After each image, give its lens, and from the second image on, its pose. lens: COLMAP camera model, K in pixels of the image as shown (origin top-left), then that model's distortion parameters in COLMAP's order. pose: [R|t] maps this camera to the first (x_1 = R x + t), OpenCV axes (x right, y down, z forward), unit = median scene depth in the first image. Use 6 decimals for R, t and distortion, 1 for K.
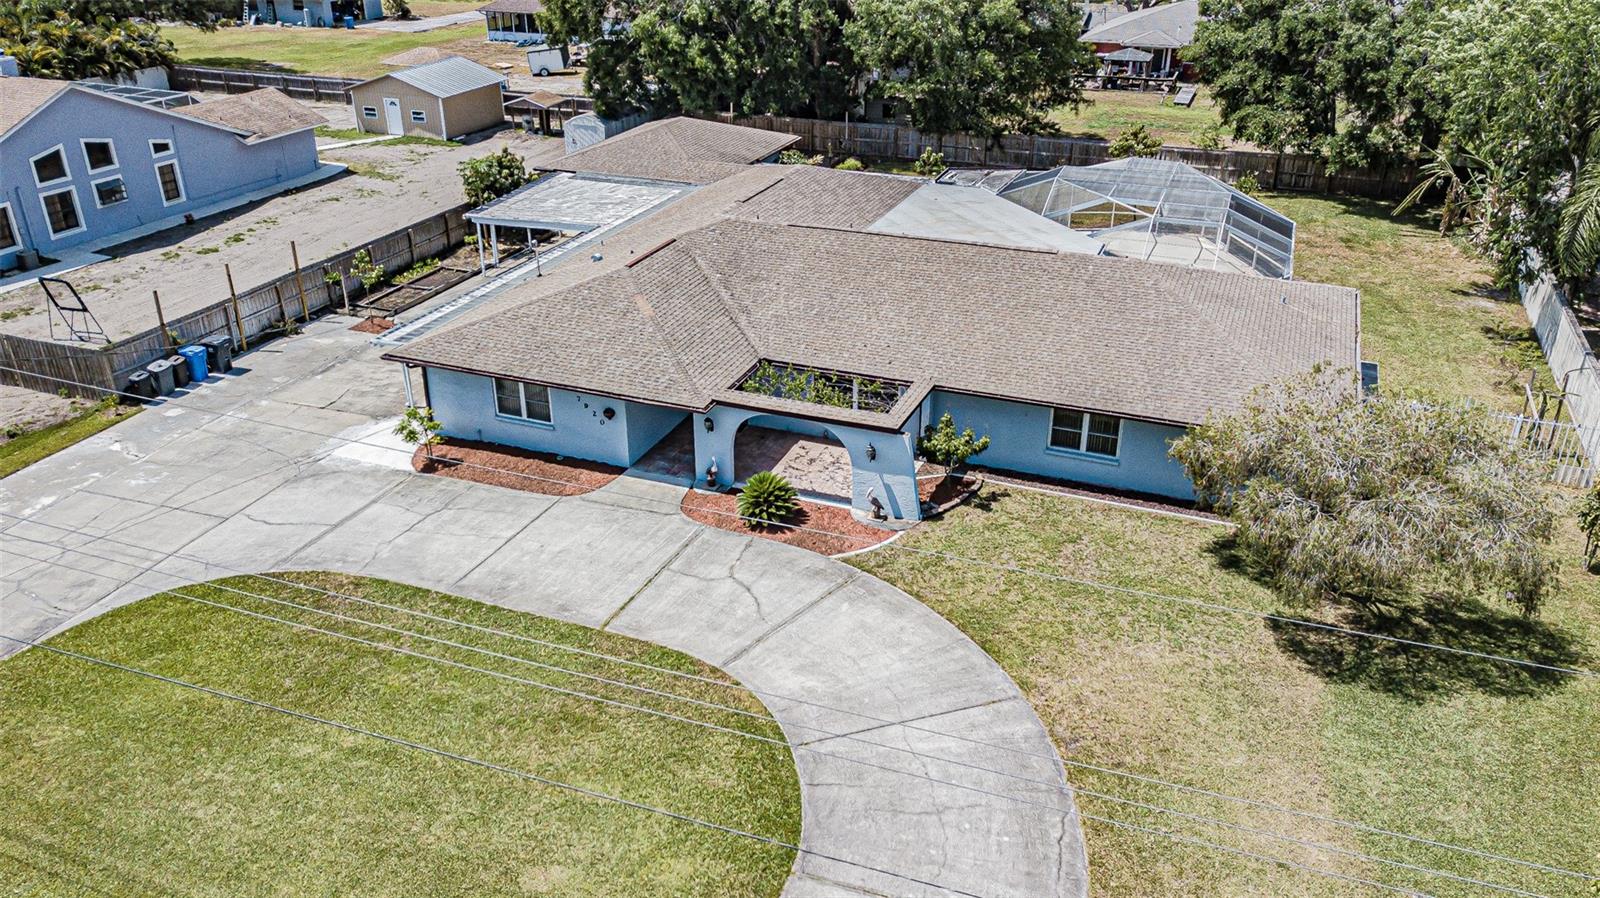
lens RADIAL K [[1234.0, 0, 800.0], [0, 1234.0, 449.0], [0, 0, 1]] dist [0.032866, 0.000154]
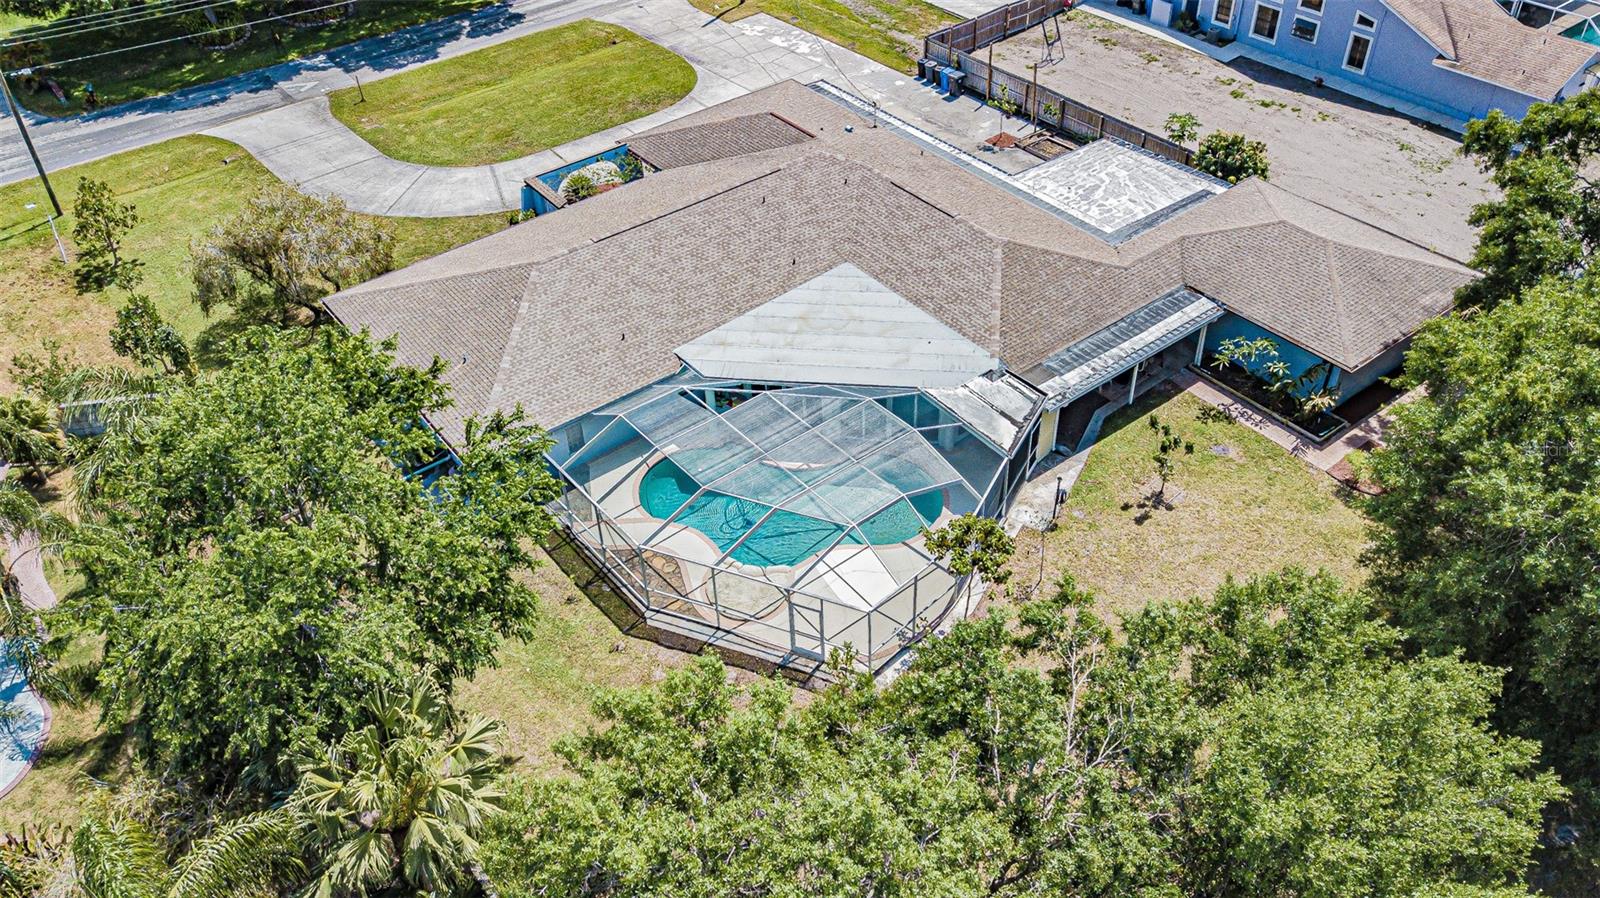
lens RADIAL K [[1234.0, 0, 800.0], [0, 1234.0, 449.0], [0, 0, 1]] dist [0.032866, 0.000154]
pose [[-0.506297, 0.574028, -0.643549, 0.750017], [-0.346083, 0.548281, 0.761324, -0.779996], [0.789867, 0.608177, -0.078932, 1.018869]]
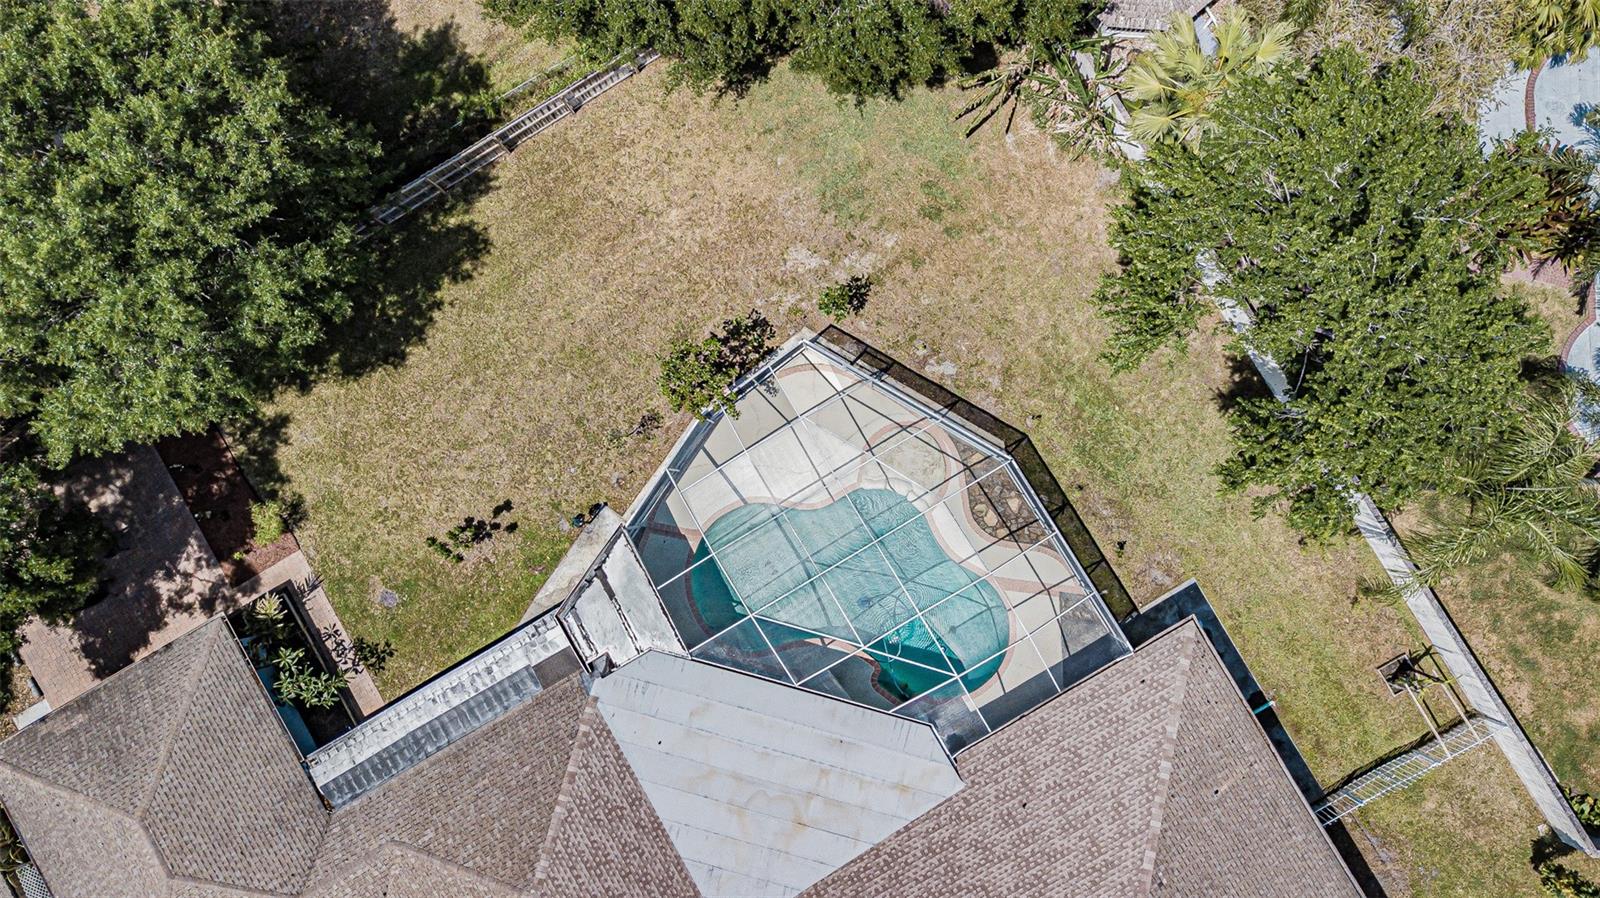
lens RADIAL K [[1234.0, 0, 800.0], [0, 1234.0, 449.0], [0, 0, 1]] dist [0.032866, 0.000154]
pose [[0.611995, -0.790846, -0.005040, 0.299447], [0.403178, 0.306503, 0.862266, -0.847499], [-0.680375, -0.529734, 0.506430, 0.641994]]
